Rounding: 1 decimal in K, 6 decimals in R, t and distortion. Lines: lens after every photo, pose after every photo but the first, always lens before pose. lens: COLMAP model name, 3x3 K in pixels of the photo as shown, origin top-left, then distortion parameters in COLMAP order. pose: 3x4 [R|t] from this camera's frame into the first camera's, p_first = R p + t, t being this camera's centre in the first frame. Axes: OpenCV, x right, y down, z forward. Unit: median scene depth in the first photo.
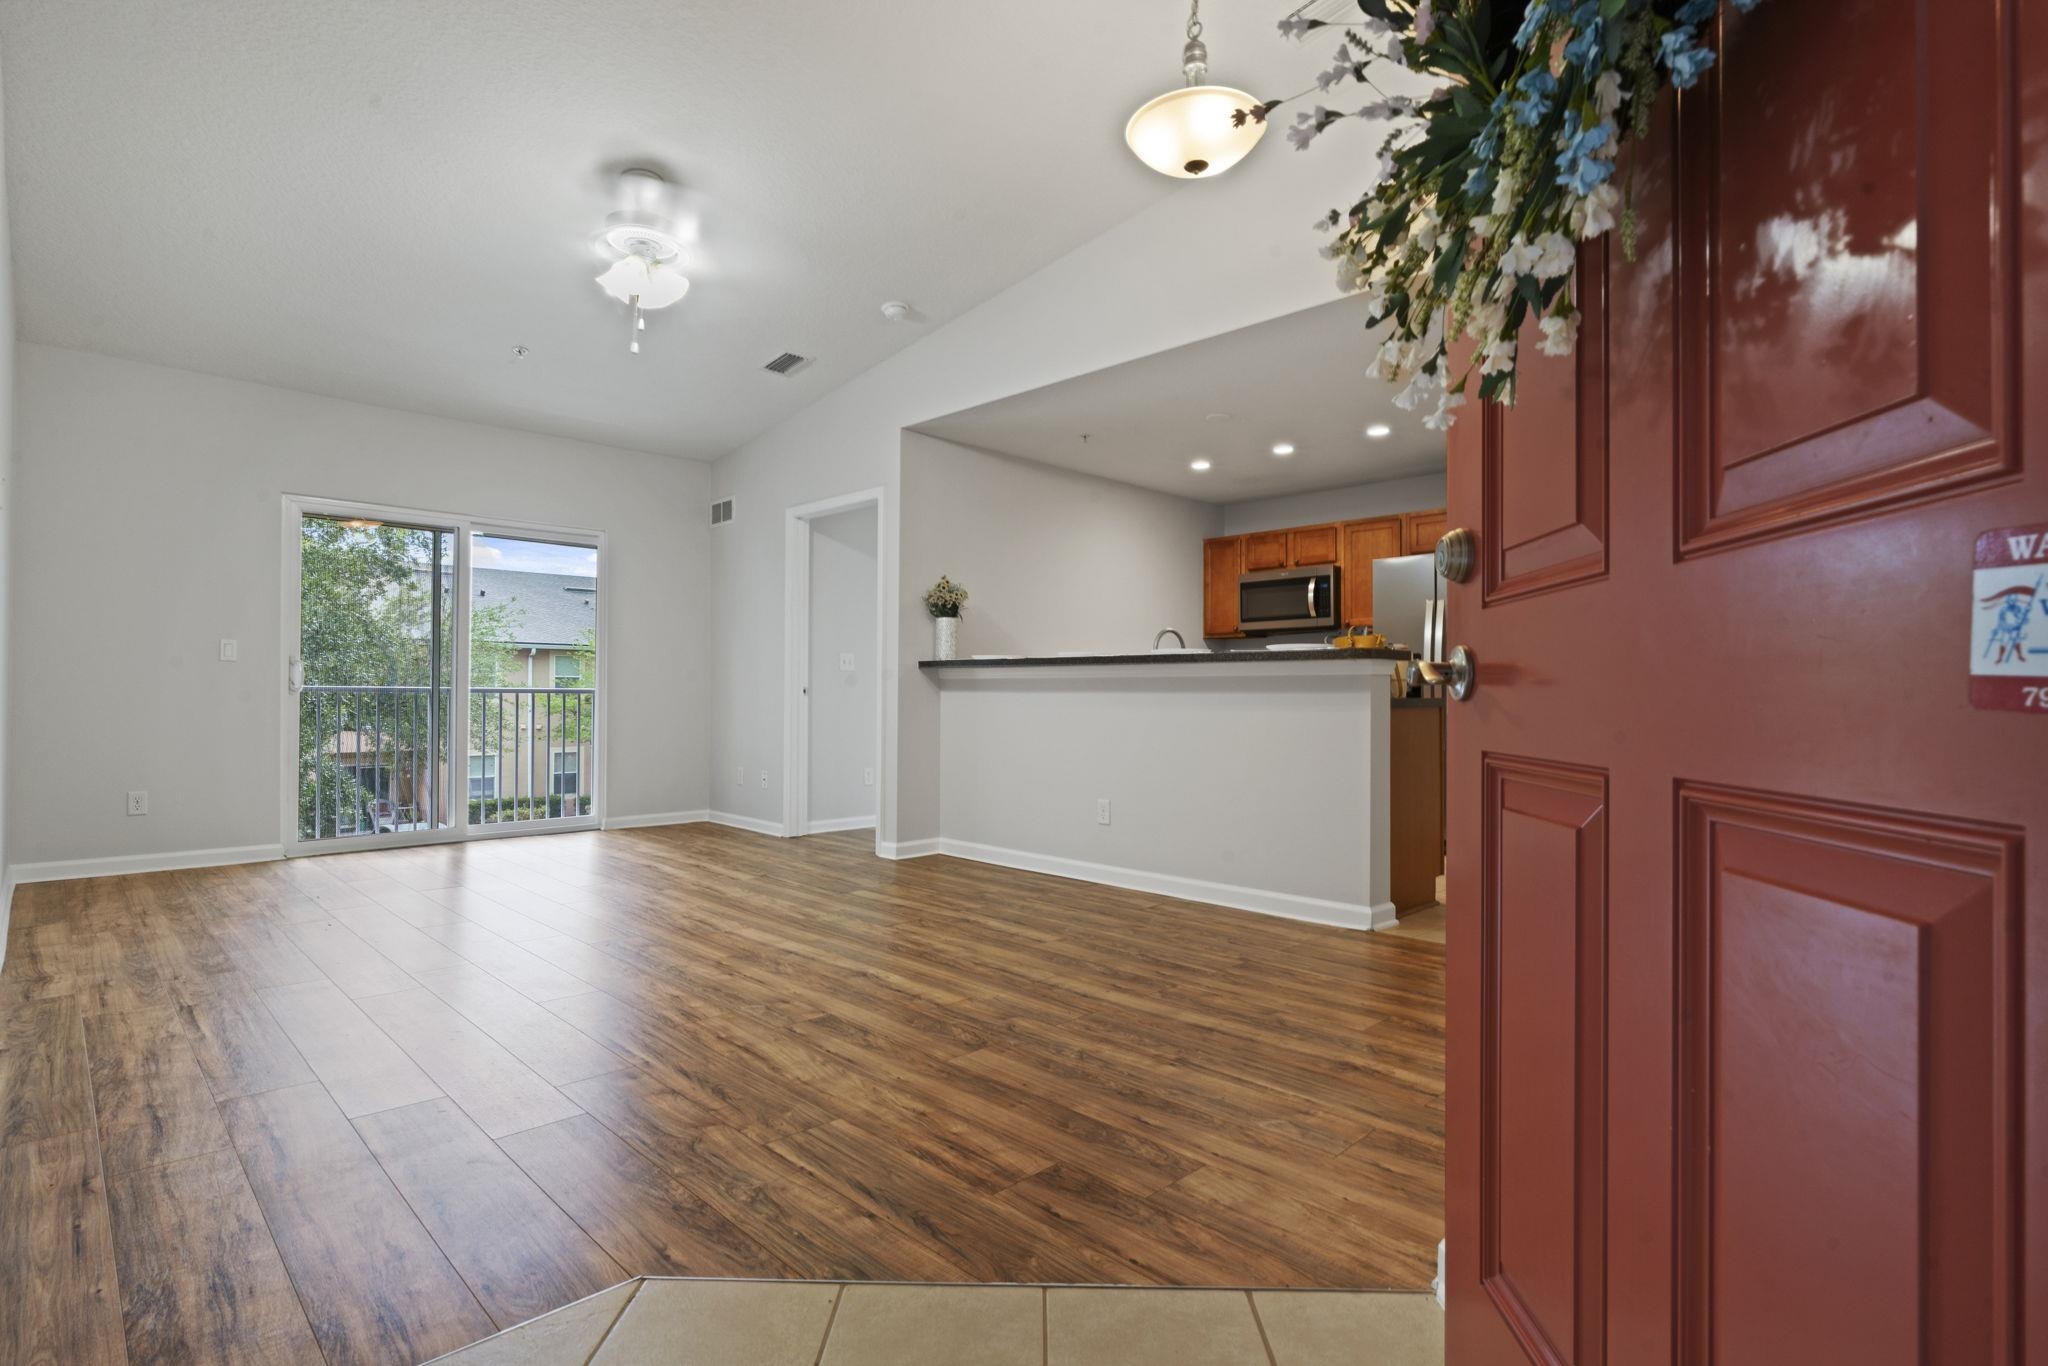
lens RADIAL K [[978.3, 0, 1024.0], [0, 978.3, 683.0], [0, 0, 1]] dist [-0.000321, 0.000369]
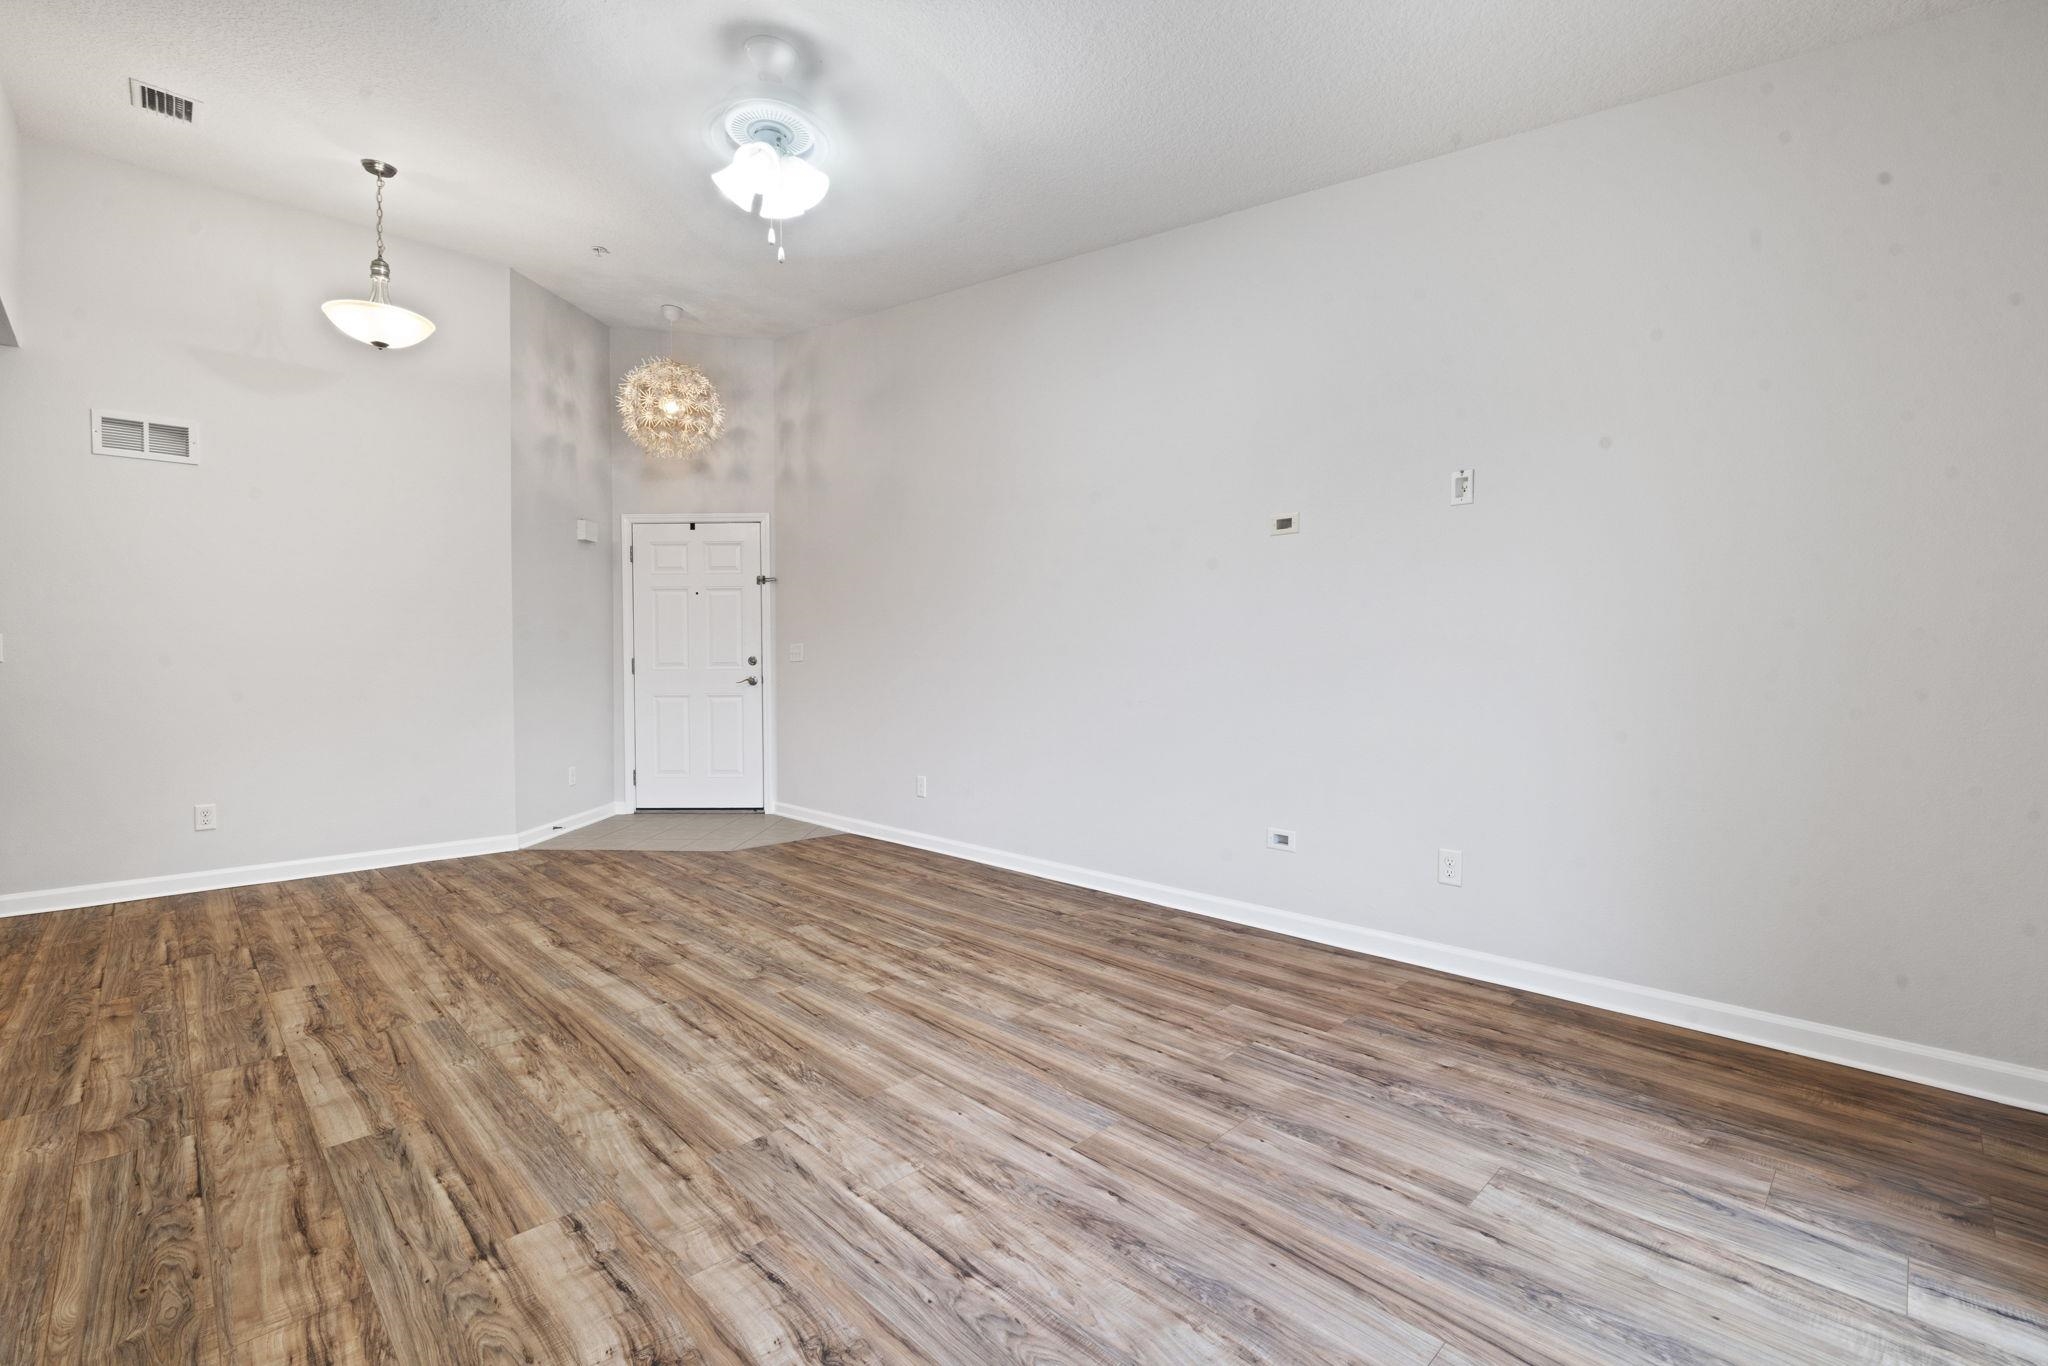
lens RADIAL K [[890.4, 0, 962.0], [0, 890.4, 675.6], [0, 0, 1]] dist [-0.001978, -0.000177]
pose [[-0.997233, 0.000611, 0.074331, -0.687407], [0.000229, 0.999987, -0.005152, -0.006209], [-0.074333, -0.005121, -0.997220, 1.953341]]
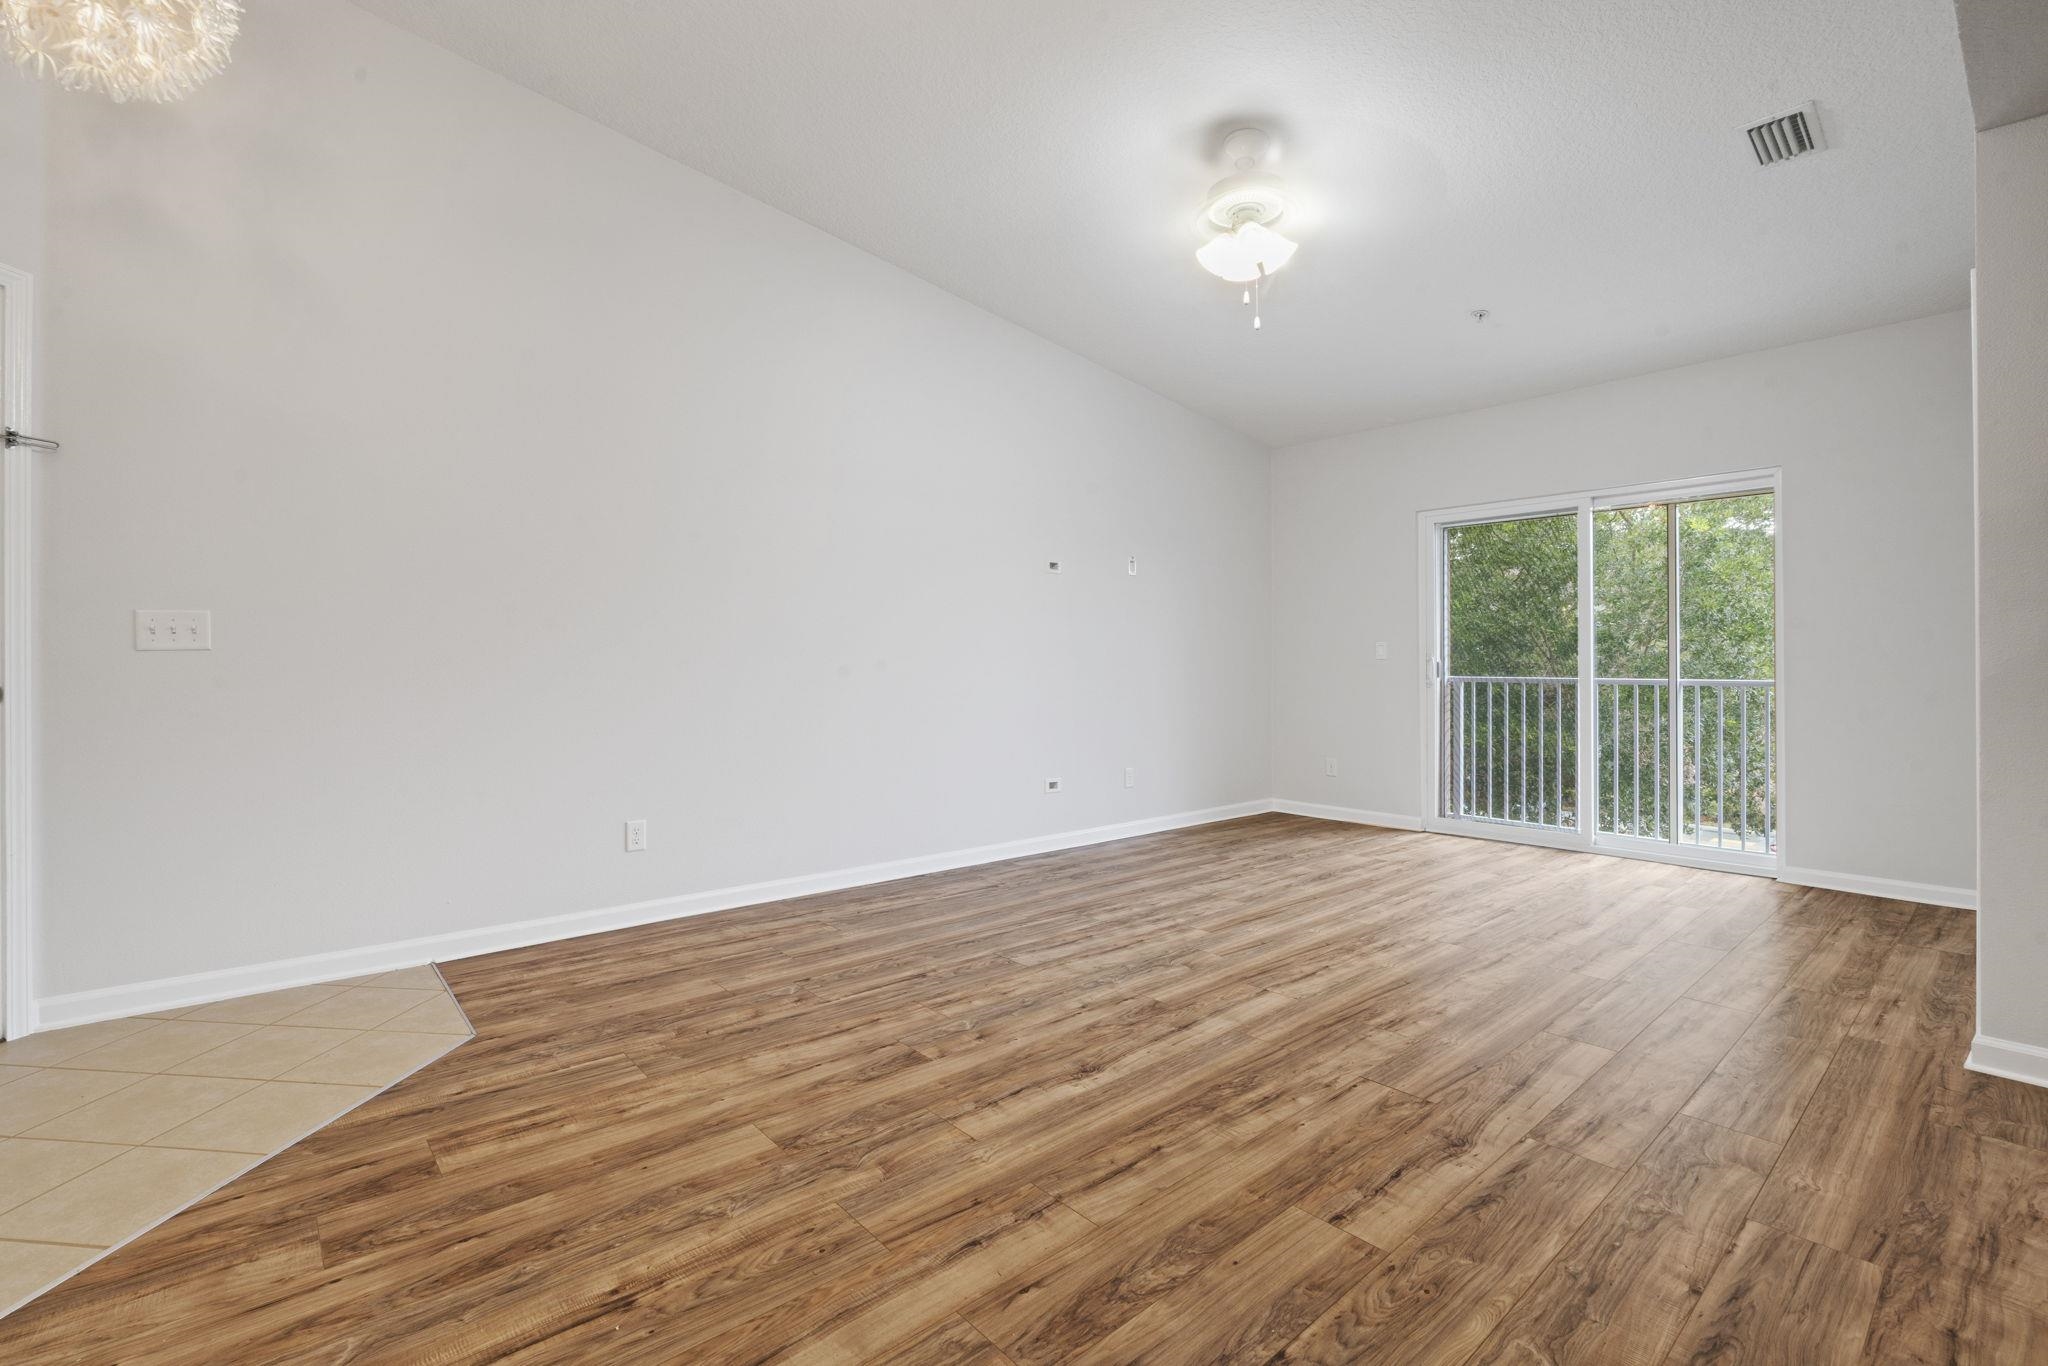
lens RADIAL K [[935.2, 0, 1015.5], [0, 935.2, 660.3], [0, 0, 1]] dist [-0.005041, 0.000096]
pose [[-0.084991, -0.011018, -0.996321, 0.563273], [0.013044, 0.999841, -0.012169, -0.015049], [0.996296, -0.014030, -0.084834, 0.991593]]
